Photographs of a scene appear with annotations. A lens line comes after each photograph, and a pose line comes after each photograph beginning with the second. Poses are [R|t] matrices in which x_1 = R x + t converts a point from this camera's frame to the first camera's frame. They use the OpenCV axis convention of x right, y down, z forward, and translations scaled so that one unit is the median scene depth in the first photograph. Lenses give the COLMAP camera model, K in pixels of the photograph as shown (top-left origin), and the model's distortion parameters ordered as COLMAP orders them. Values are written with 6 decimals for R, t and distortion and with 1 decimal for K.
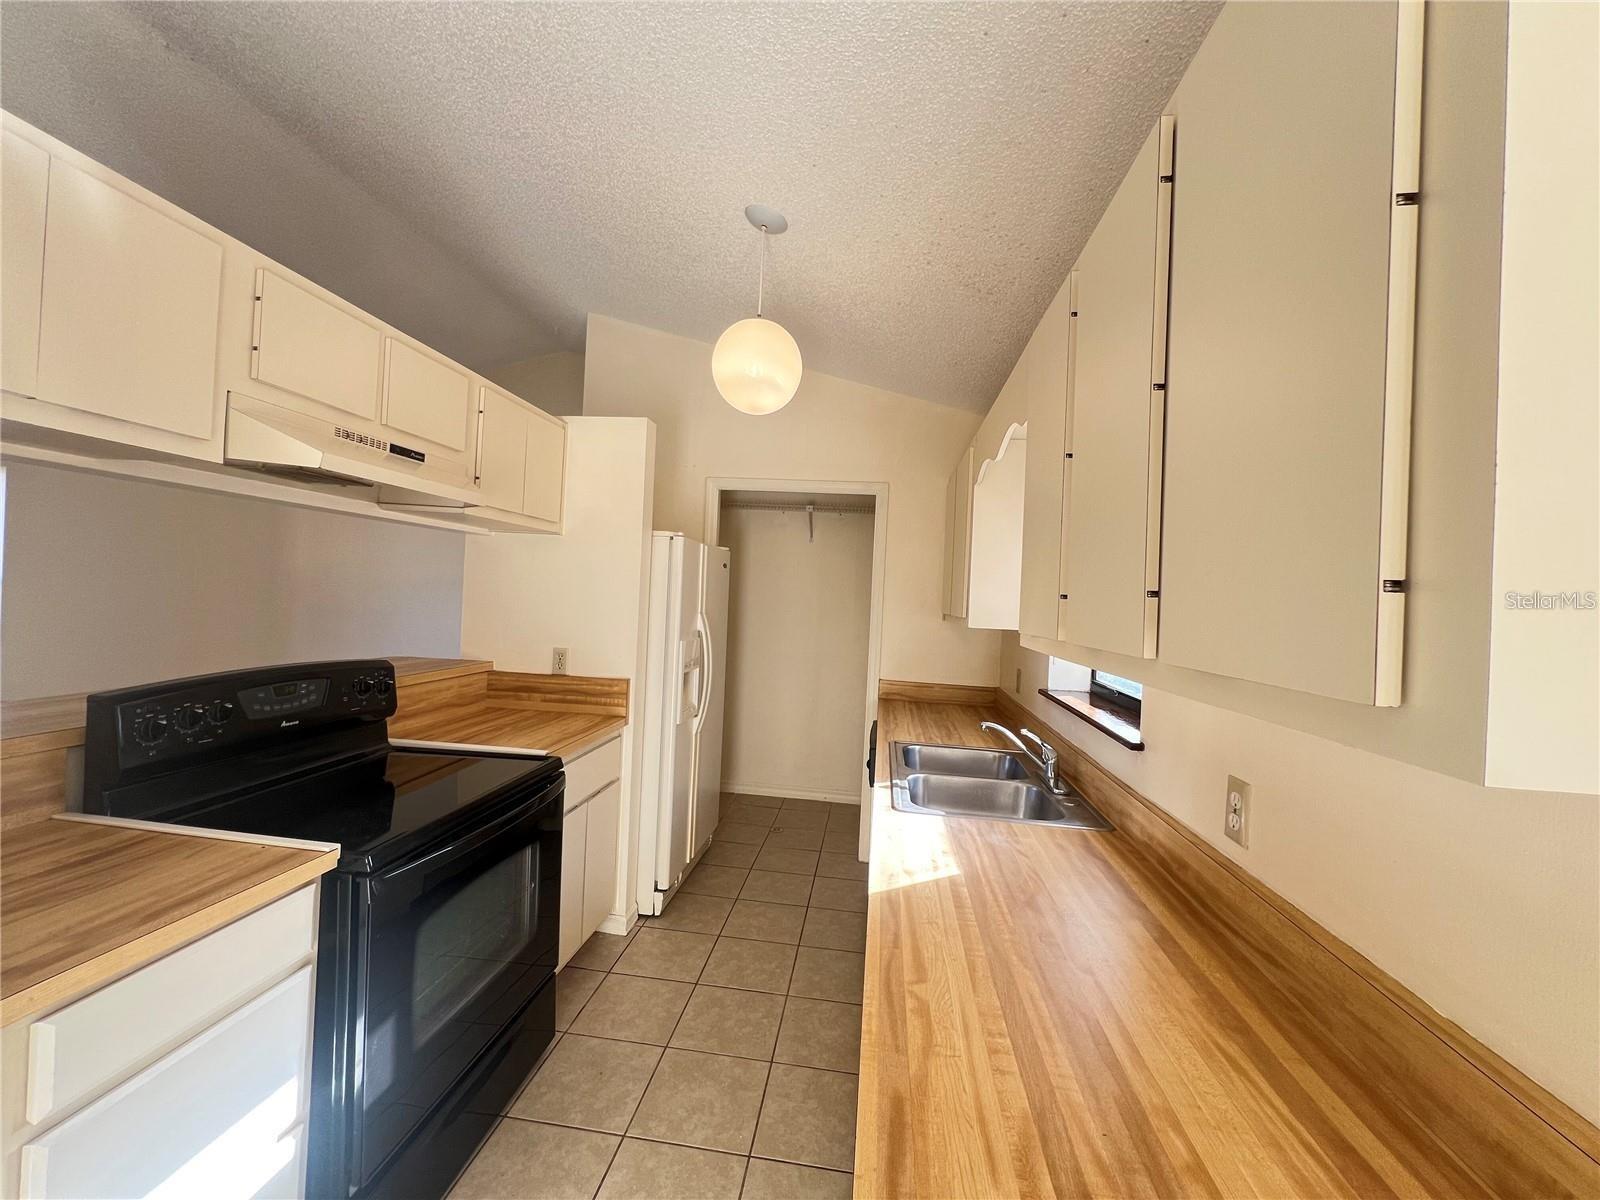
lens RADIAL K [[640.1, 0, 797.1], [0, 640.1, 597.3], [0, 0, 1]] dist [-0.000792, -0.000328]
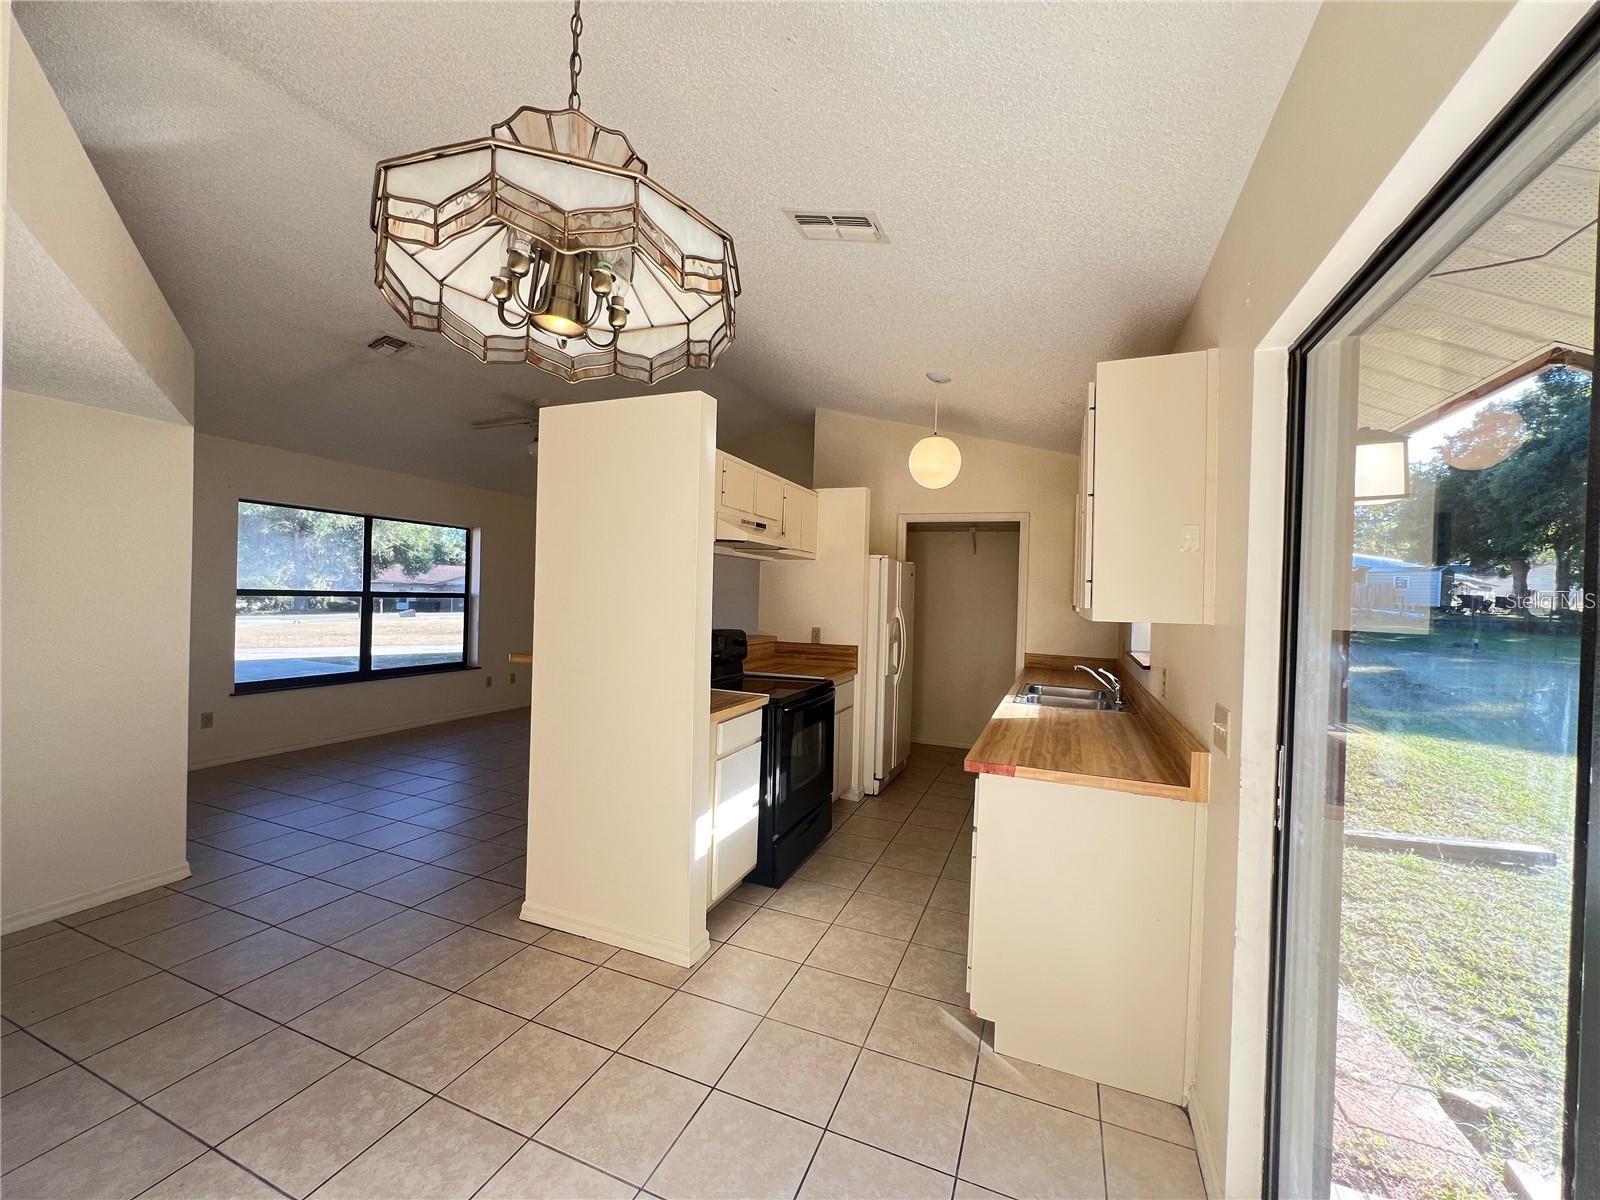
lens RADIAL K [[640.1, 0, 797.1], [0, 640.1, 597.3], [0, 0, 1]] dist [-0.000792, -0.000328]
pose [[0.964942, -0.017800, -0.261860, 0.021342], [0.015513, 0.999821, -0.010798, 0.018027], [0.262005, 0.006358, 0.965046, -0.637759]]
